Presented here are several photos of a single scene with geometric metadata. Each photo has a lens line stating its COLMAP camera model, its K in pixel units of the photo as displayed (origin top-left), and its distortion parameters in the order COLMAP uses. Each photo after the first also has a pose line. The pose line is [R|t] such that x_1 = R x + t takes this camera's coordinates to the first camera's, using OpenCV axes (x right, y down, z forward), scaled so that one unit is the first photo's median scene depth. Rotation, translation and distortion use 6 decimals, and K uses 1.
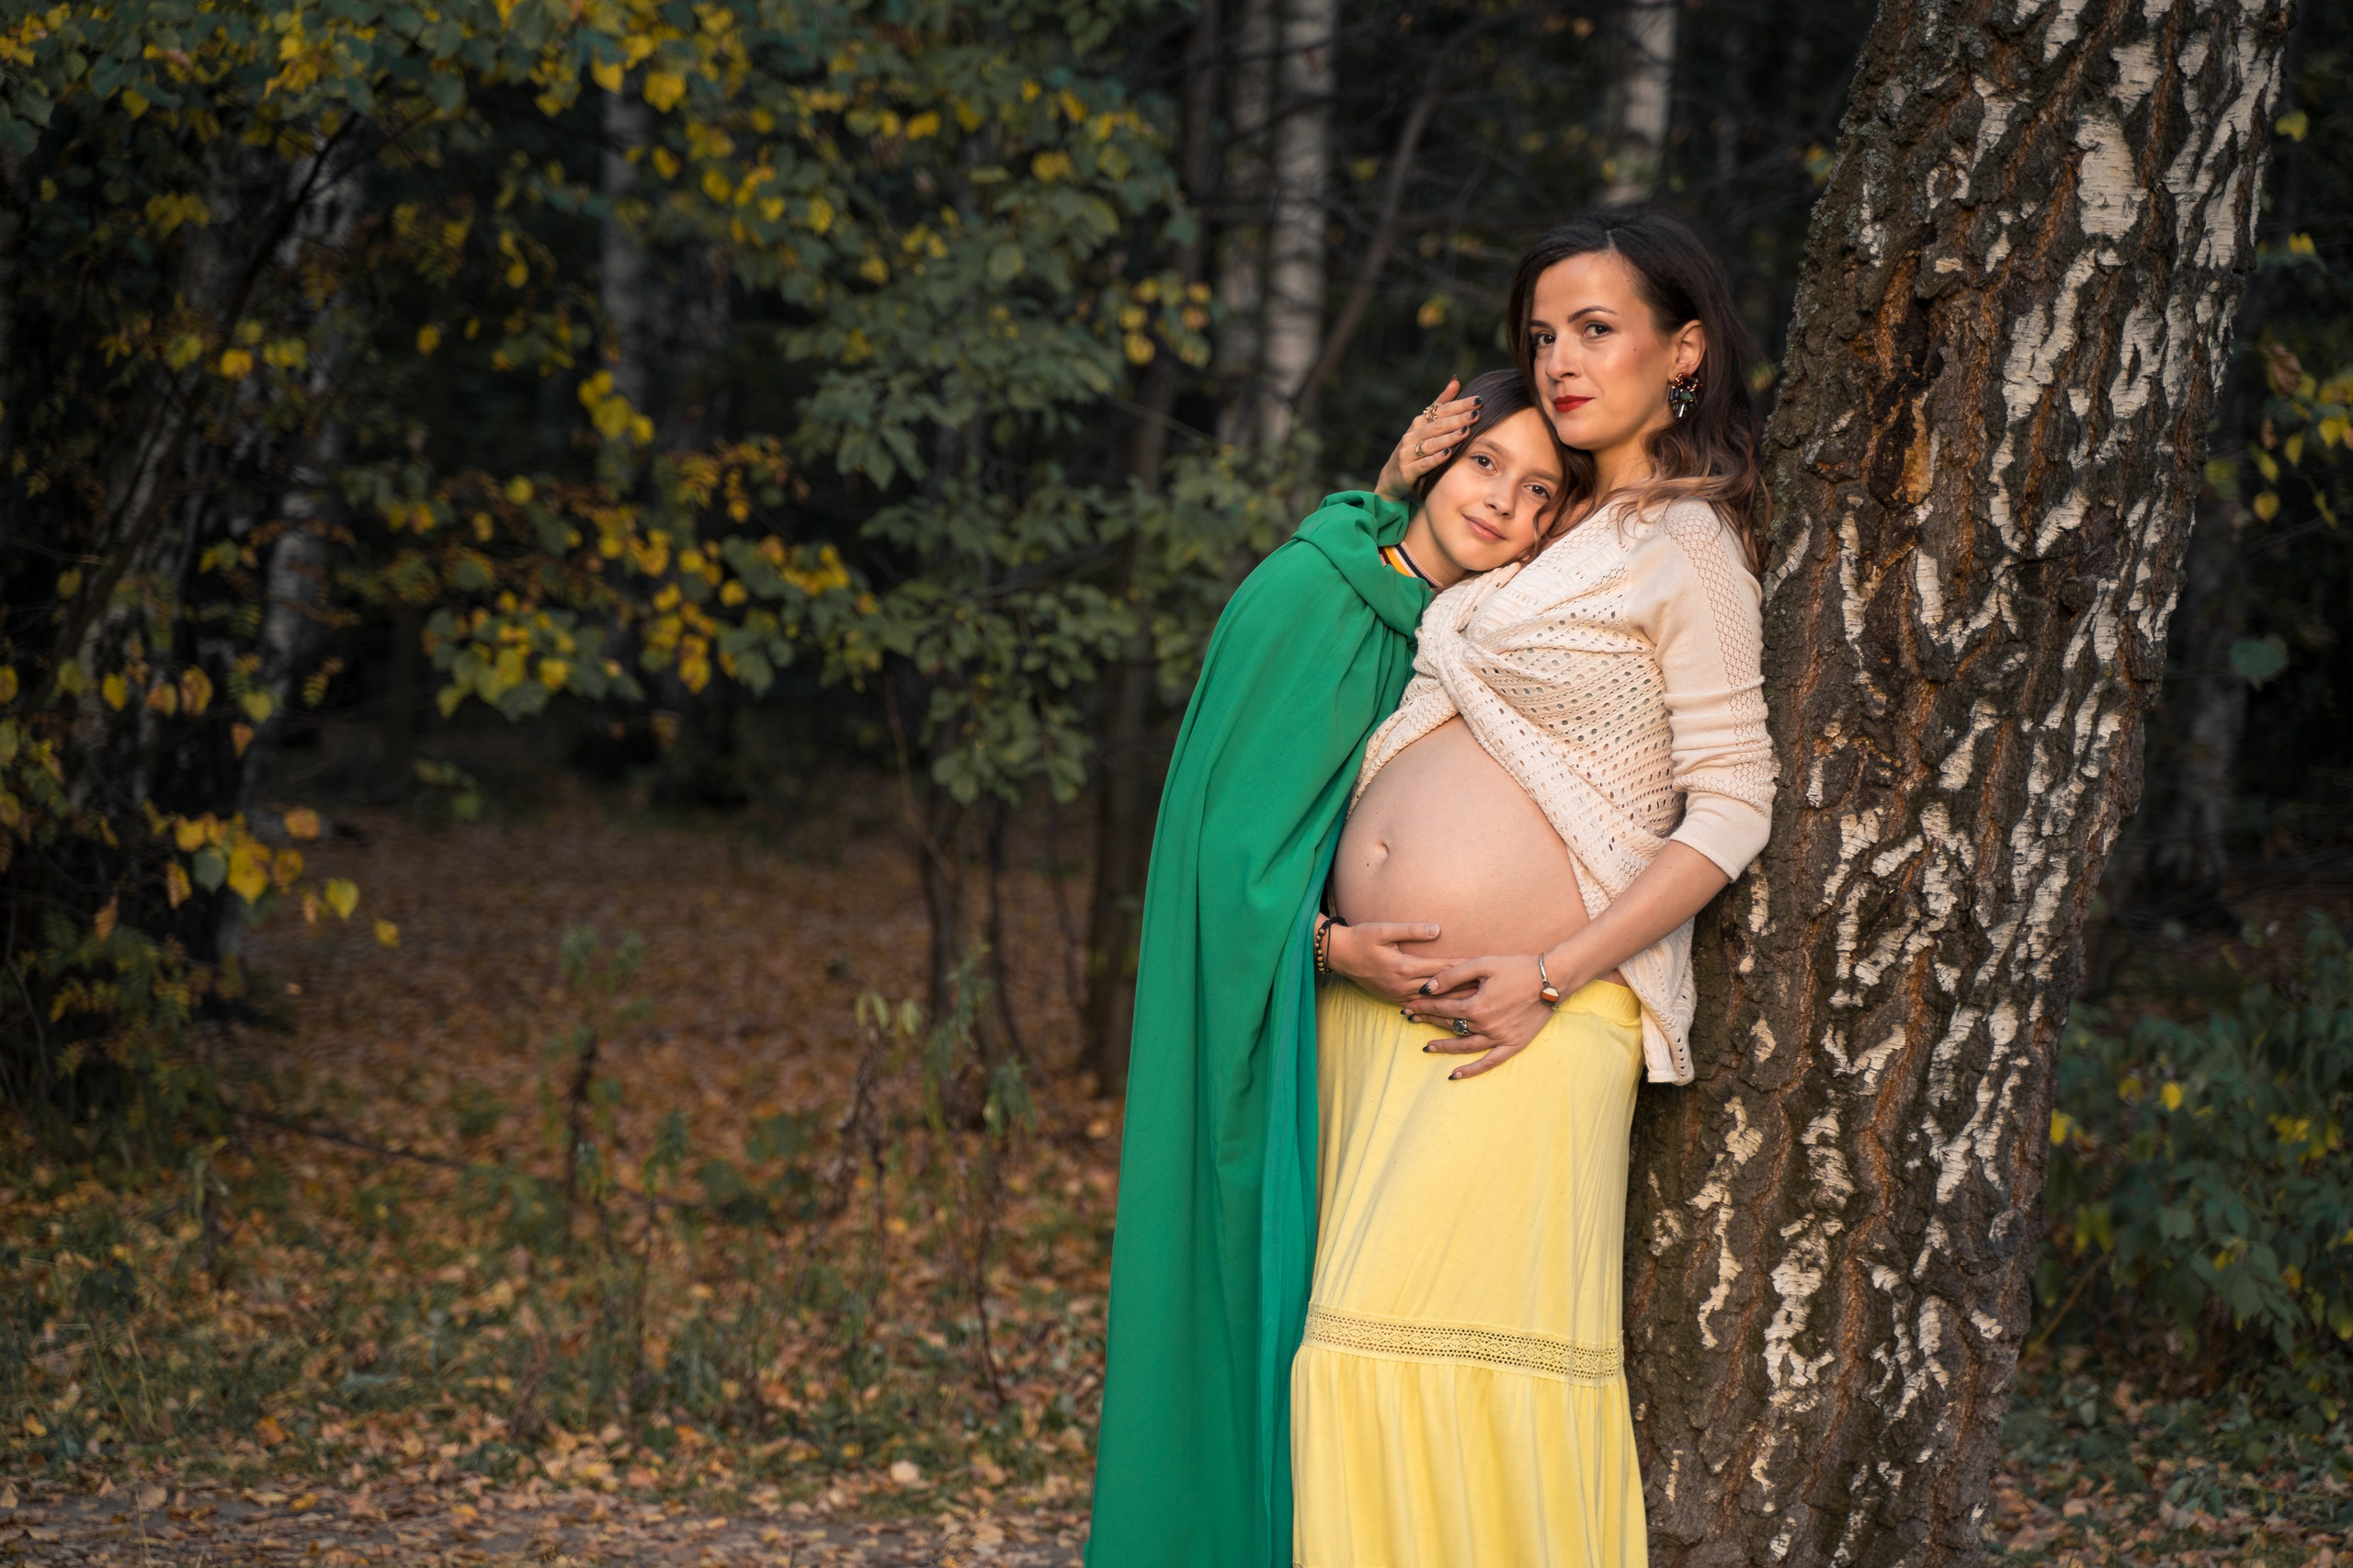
lens RADIAL K [[4719.8, 0, 1172.4], [0, 4719.8, 719.0], [0, 0, 1]] dist [0.097488, 0.379835]
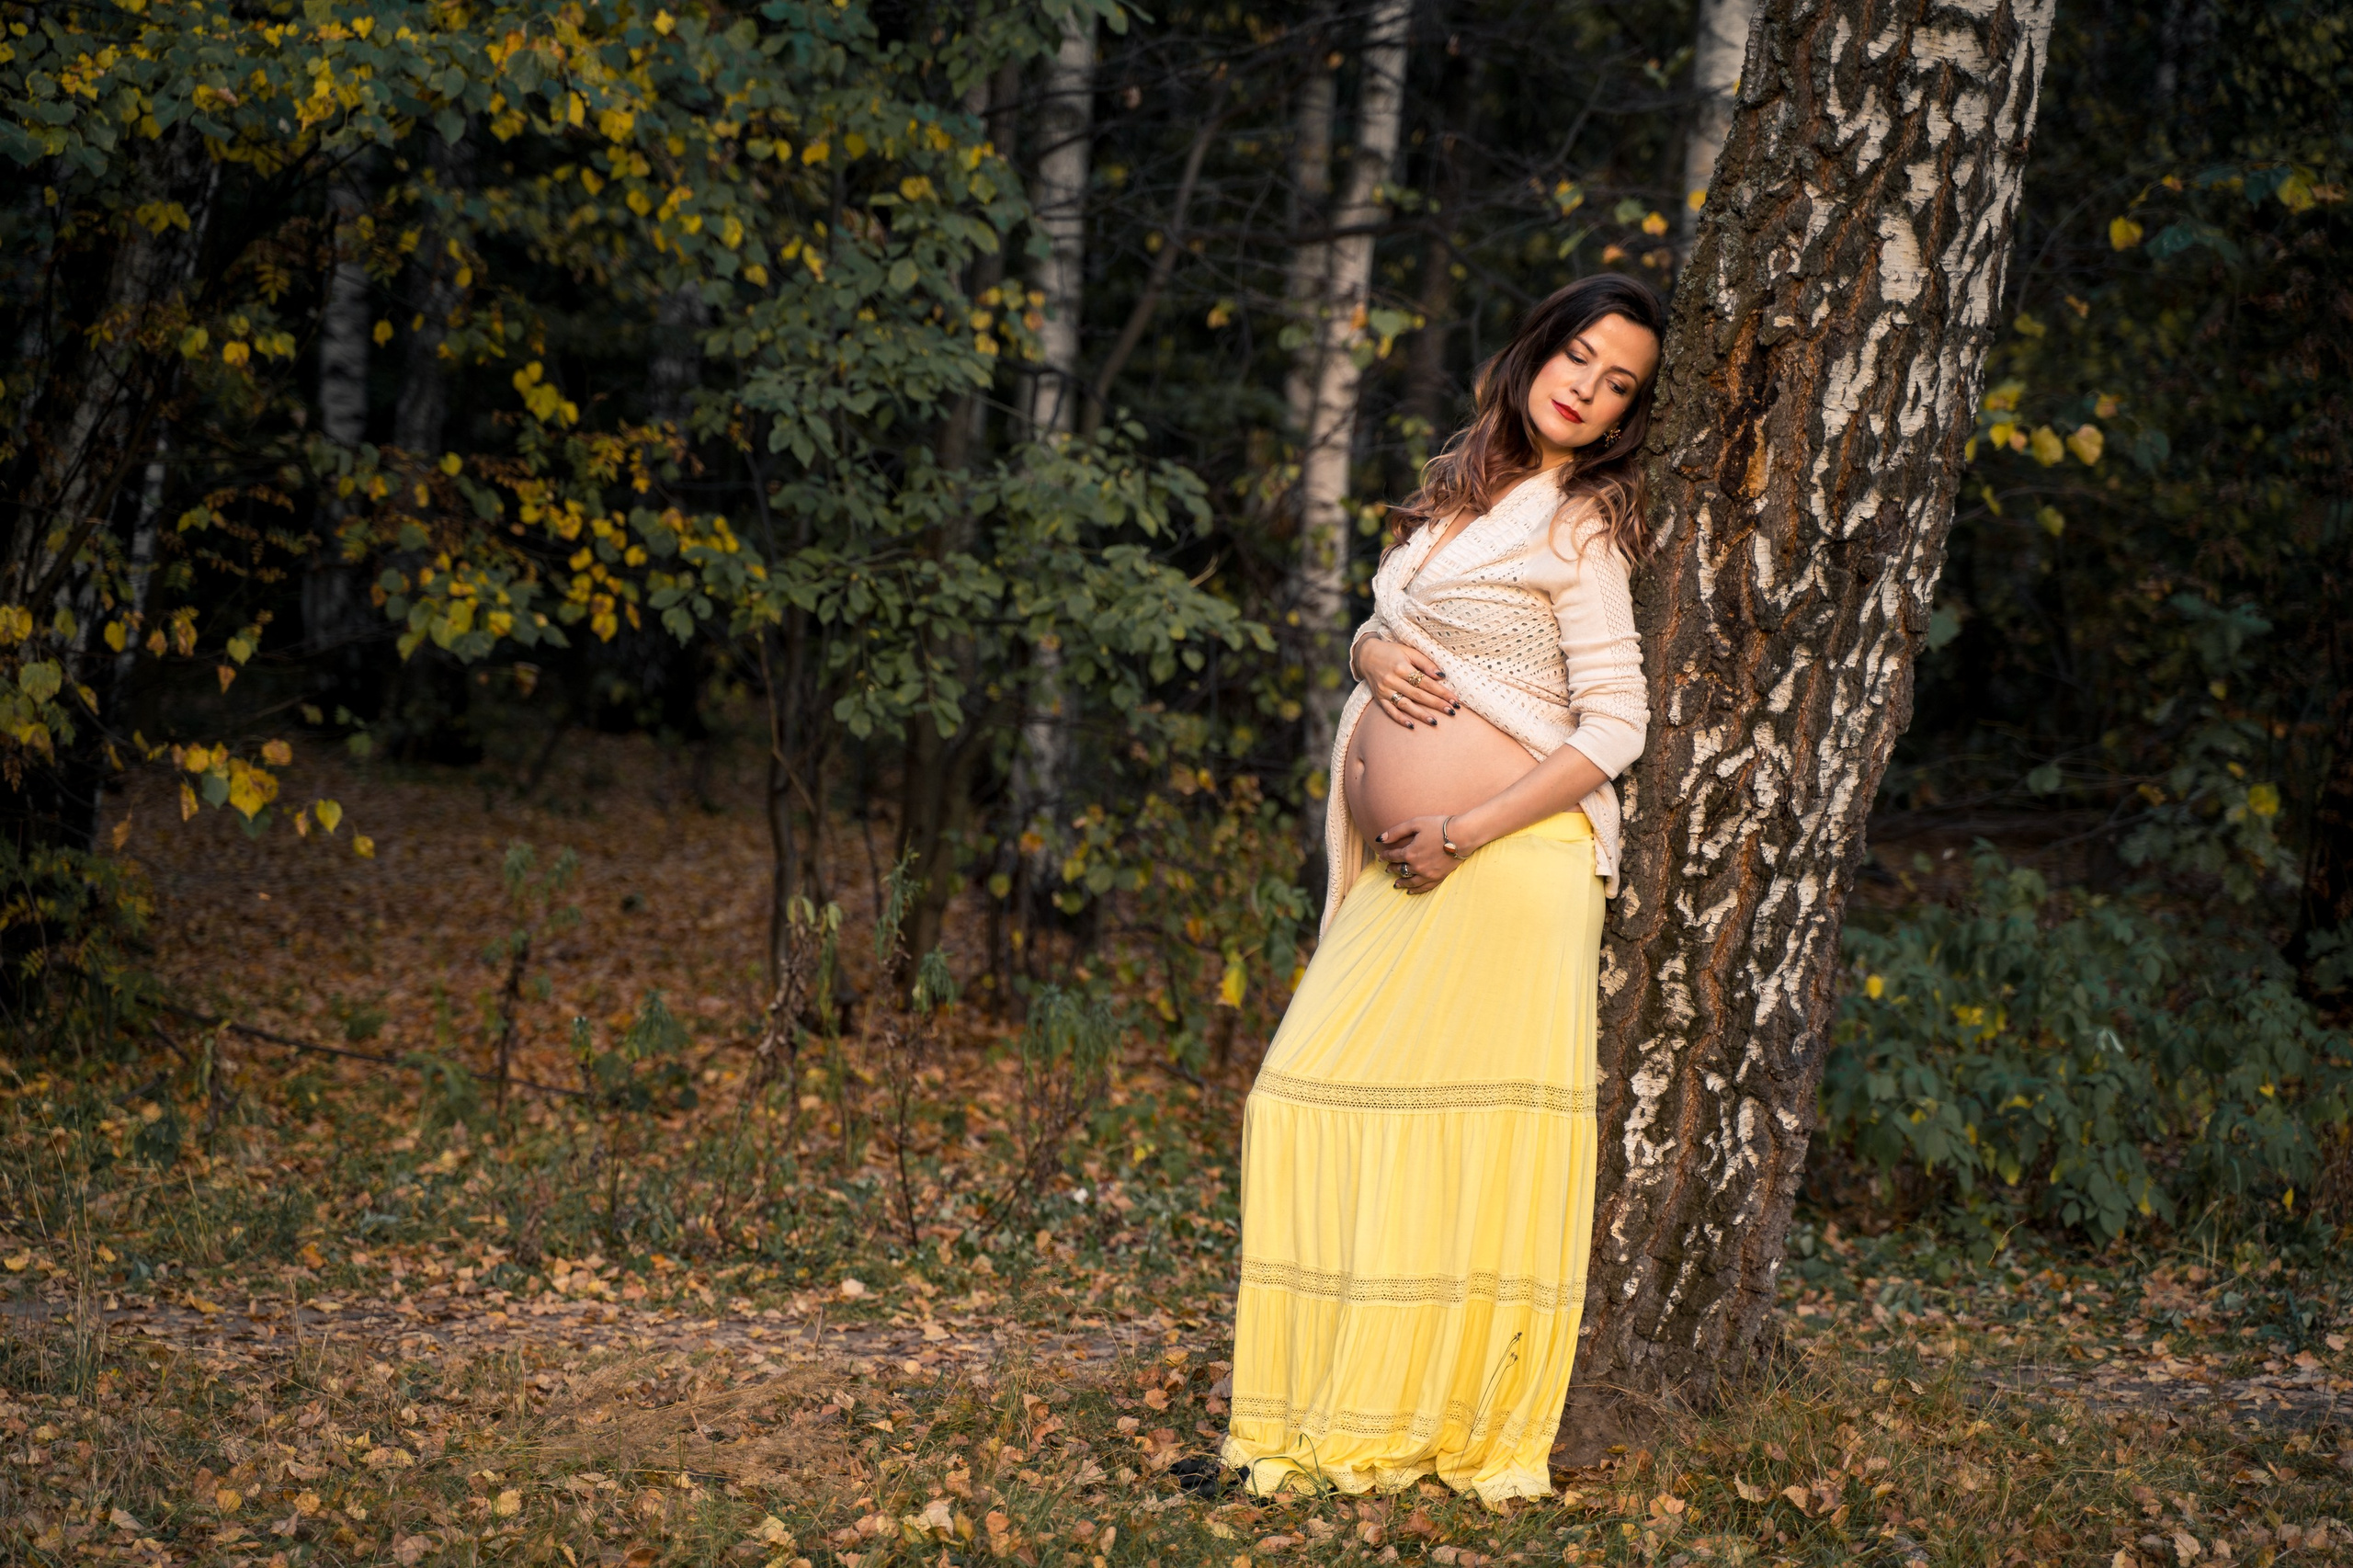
lens RADIAL K [[5033.7, 0, 1176.5], [0, 5033.7, 784.0], [0, 0, 1]] dist [0.079512, -0.300603]
pose [[0.995188, 0.006418, 0.097774, -0.138119], [-0.008035, 0.999837, 0.016159, 0.013101], [-0.097654, -0.016867, 0.995077, -0.386206]]
